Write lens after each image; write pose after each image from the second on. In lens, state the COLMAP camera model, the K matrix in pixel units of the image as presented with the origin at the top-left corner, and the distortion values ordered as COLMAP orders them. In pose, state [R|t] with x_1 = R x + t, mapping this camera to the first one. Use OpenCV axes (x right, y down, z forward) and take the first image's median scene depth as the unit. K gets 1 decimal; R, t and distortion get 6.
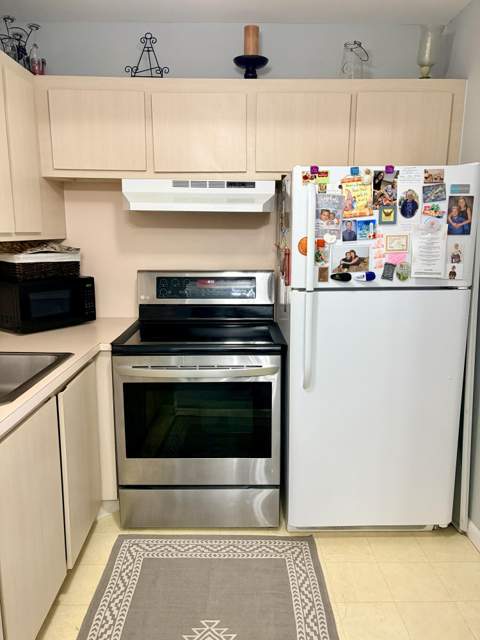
lens RADIAL K [[484.2, 0, 244.6], [0, 484.2, 330.2], [0, 0, 1]] dist [0.030954, -0.017427]
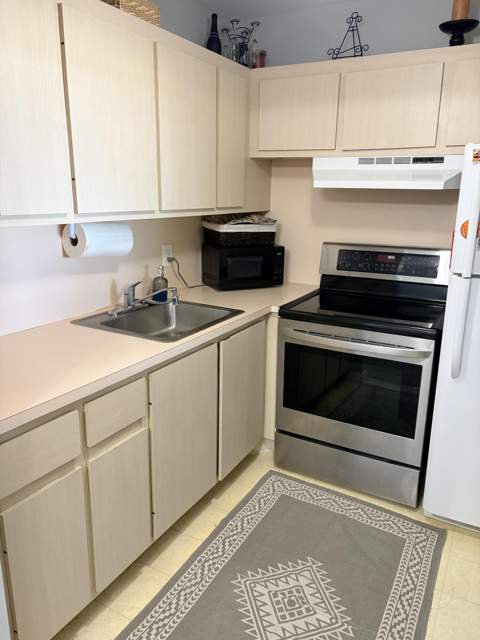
lens RADIAL K [[484.2, 0, 244.6], [0, 484.2, 330.2], [0, 0, 1]] dist [0.030954, -0.017427]
pose [[0.868634, 0.145269, -0.473679, 0.186828], [-0.110737, 0.988788, 0.100174, -0.021659], [0.482921, -0.034561, 0.874982, -0.039886]]
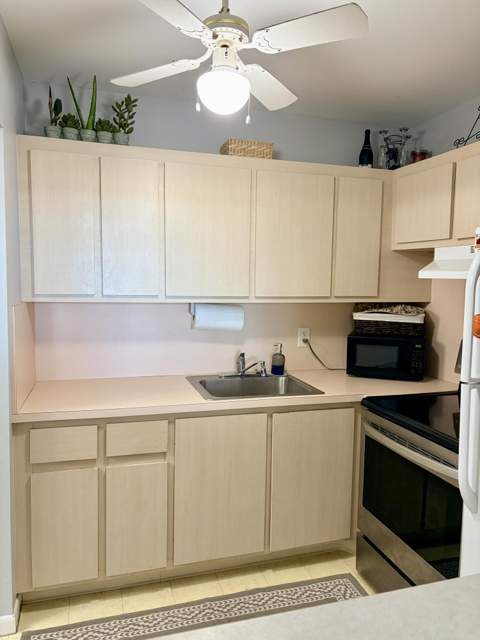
lens RADIAL K [[484.2, 0, 244.6], [0, 484.2, 330.2], [0, 0, 1]] dist [0.030954, -0.017427]
pose [[0.282880, 0.103671, -0.953536, 0.637990], [-0.208919, 0.976932, 0.044236, -0.103055], [0.936126, 0.186698, 0.298014, 0.350140]]
